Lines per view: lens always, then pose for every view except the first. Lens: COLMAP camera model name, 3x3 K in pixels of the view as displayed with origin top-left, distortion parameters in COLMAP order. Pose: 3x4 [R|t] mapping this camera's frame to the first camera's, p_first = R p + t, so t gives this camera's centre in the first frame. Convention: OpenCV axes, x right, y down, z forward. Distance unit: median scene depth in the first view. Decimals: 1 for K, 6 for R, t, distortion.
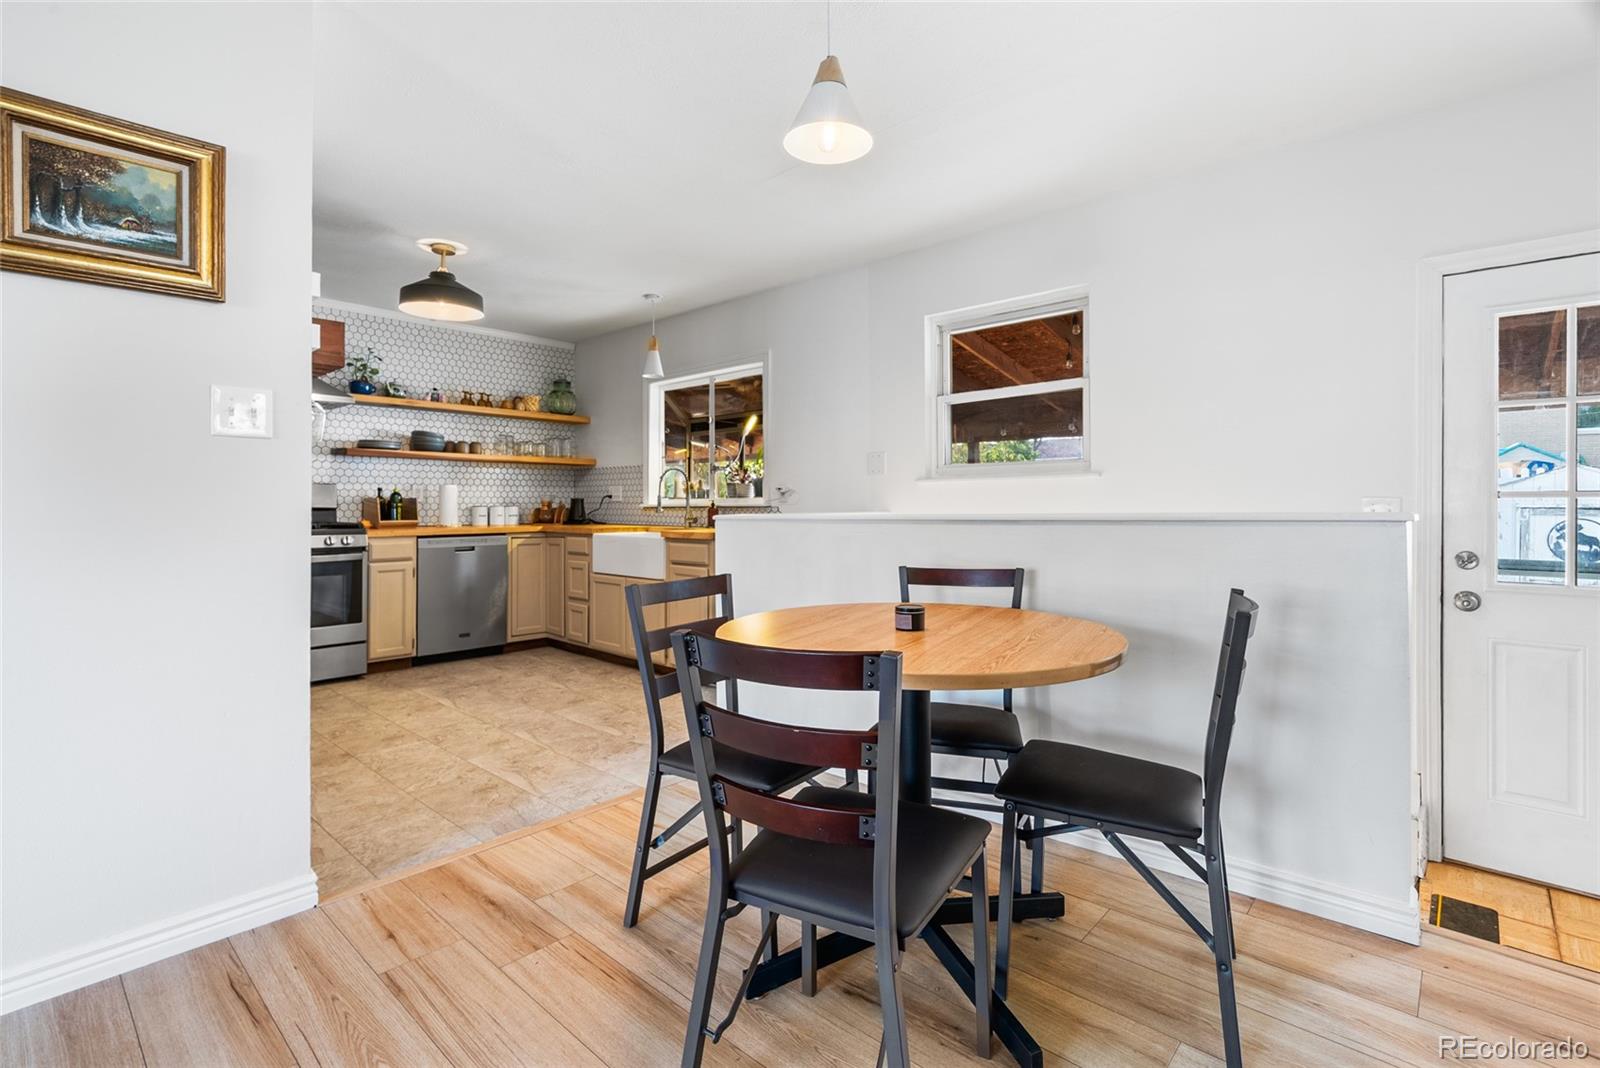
lens RADIAL K [[758.2, 0, 790.2], [0, 758.2, 495.6], [0, 0, 1]] dist [-0.000515, 0.000278]
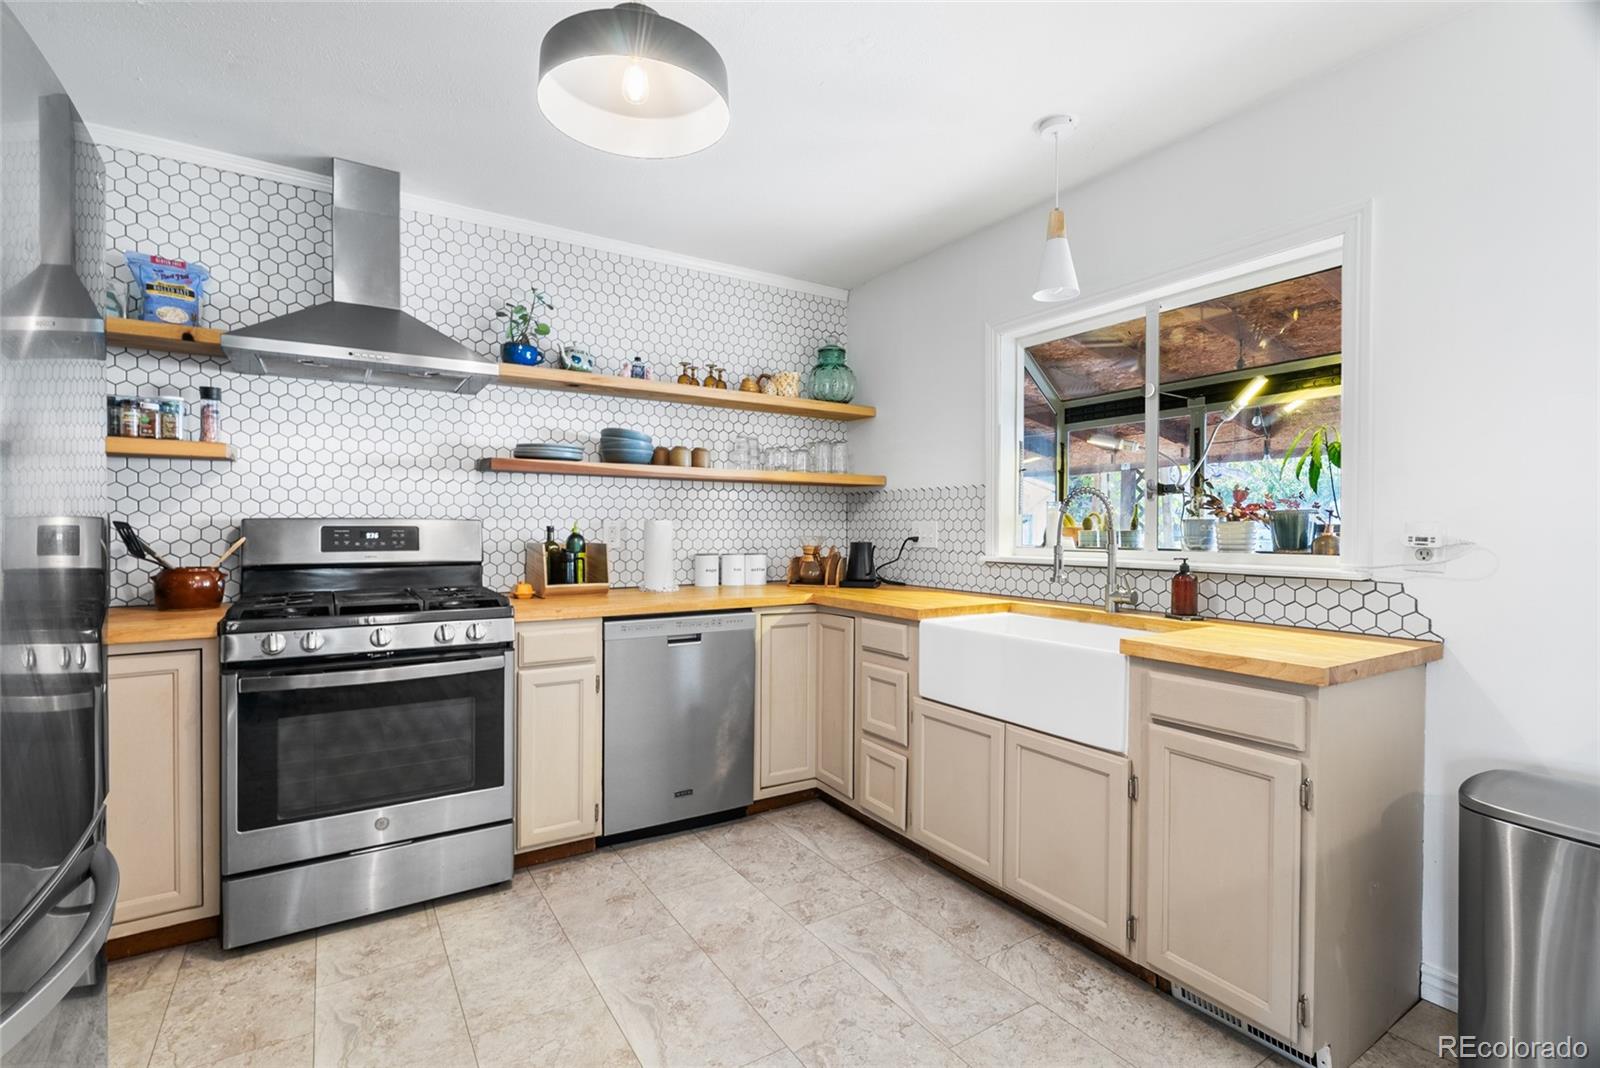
lens RADIAL K [[736.2, 0, 788.1], [0, 736.2, 528.1], [0, 0, 1]] dist [-0.008792, 0.006975]
pose [[0.965838, 0.006303, -0.259072, -0.201774], [-0.002526, 0.999886, 0.014907, -0.016694], [0.259136, -0.013744, 0.965743, 0.465873]]
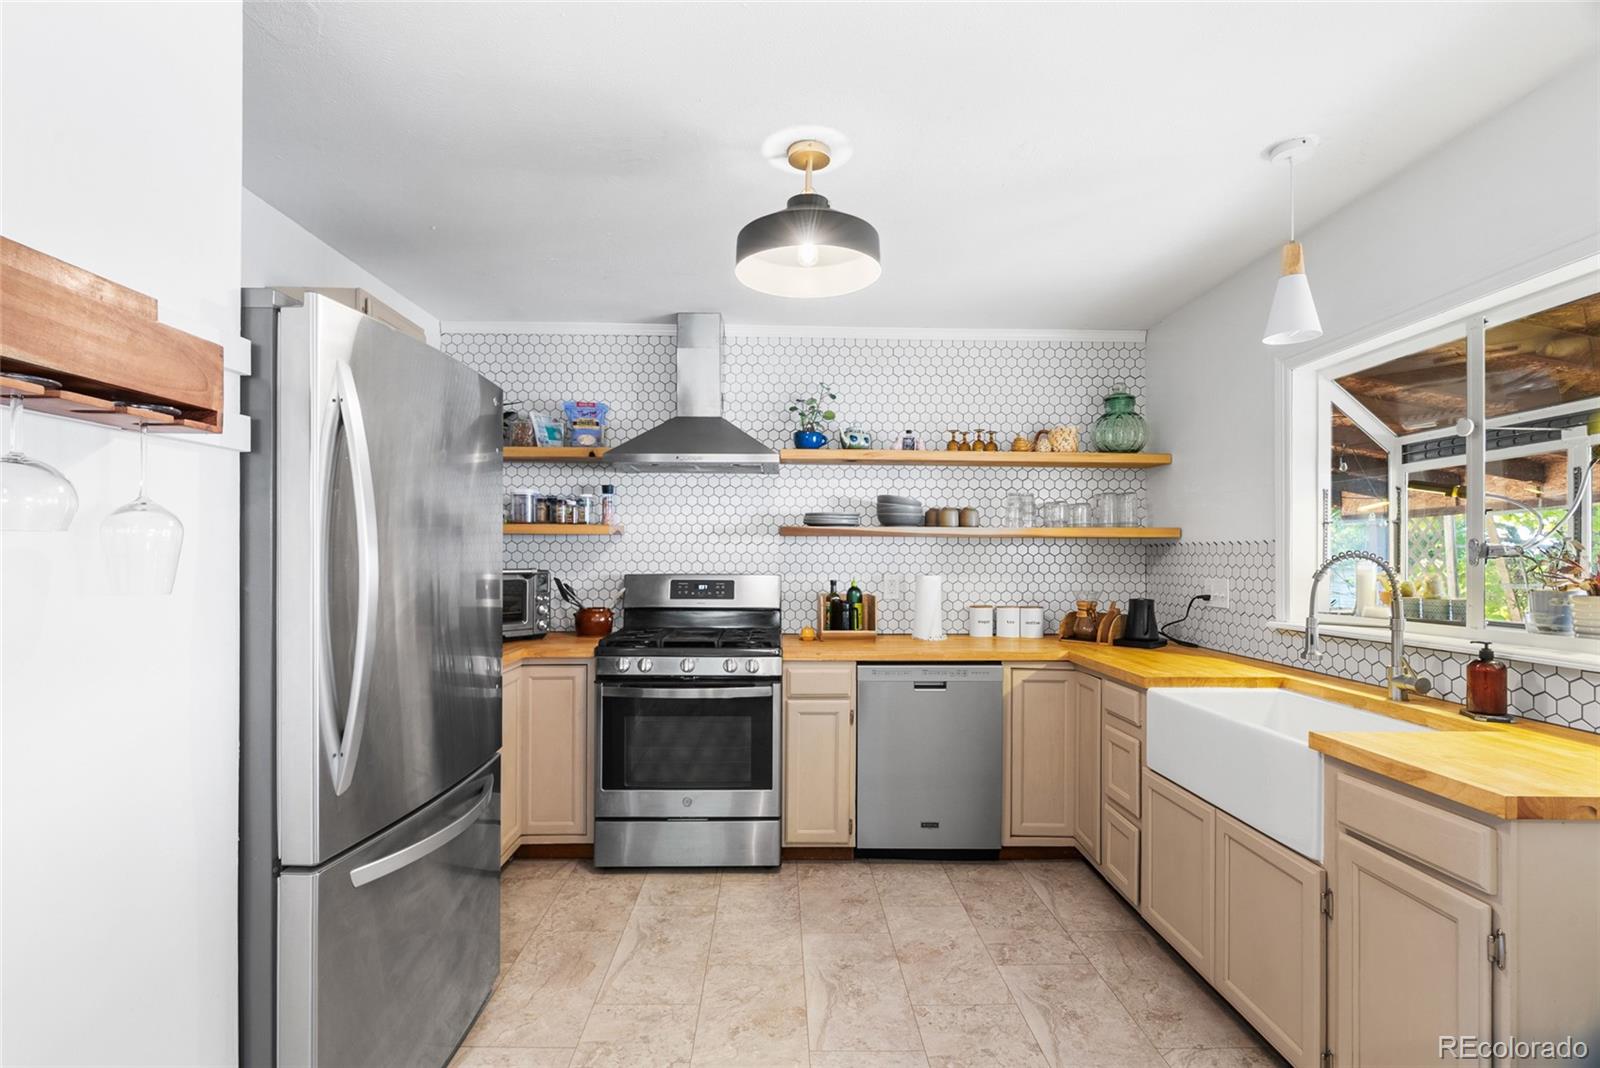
lens RADIAL K [[740.9, 0, 790.8], [0, 740.9, 550.5], [0, 0, 1]] dist [-0.000558, 0.000872]
pose [[0.692061, -0.000926, -0.721839, -0.069404], [0.003065, 0.999994, 0.001656, -0.036564], [0.721833, -0.003359, 0.692059, 0.467030]]
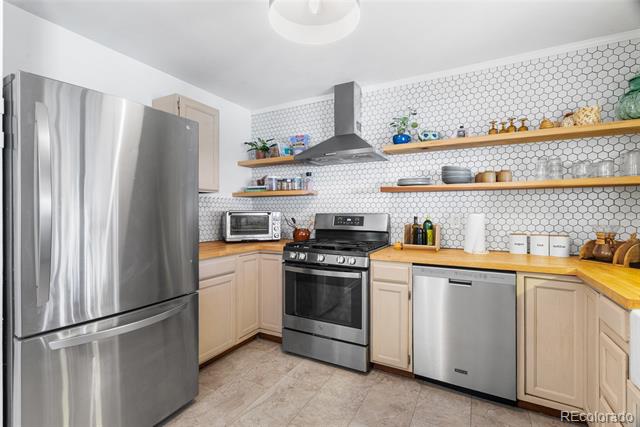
lens RADIAL K [[294.5, 0, 315.2], [0, 294.5, 211.1], [0, 0, 1]] dist [-0.008792, 0.006975]
pose [[0.241054, -0.002788, -0.970508, -0.103681], [0.010217, 0.999948, -0.000335, -0.019547], [0.970458, -0.009835, 0.241070, 0.677656]]
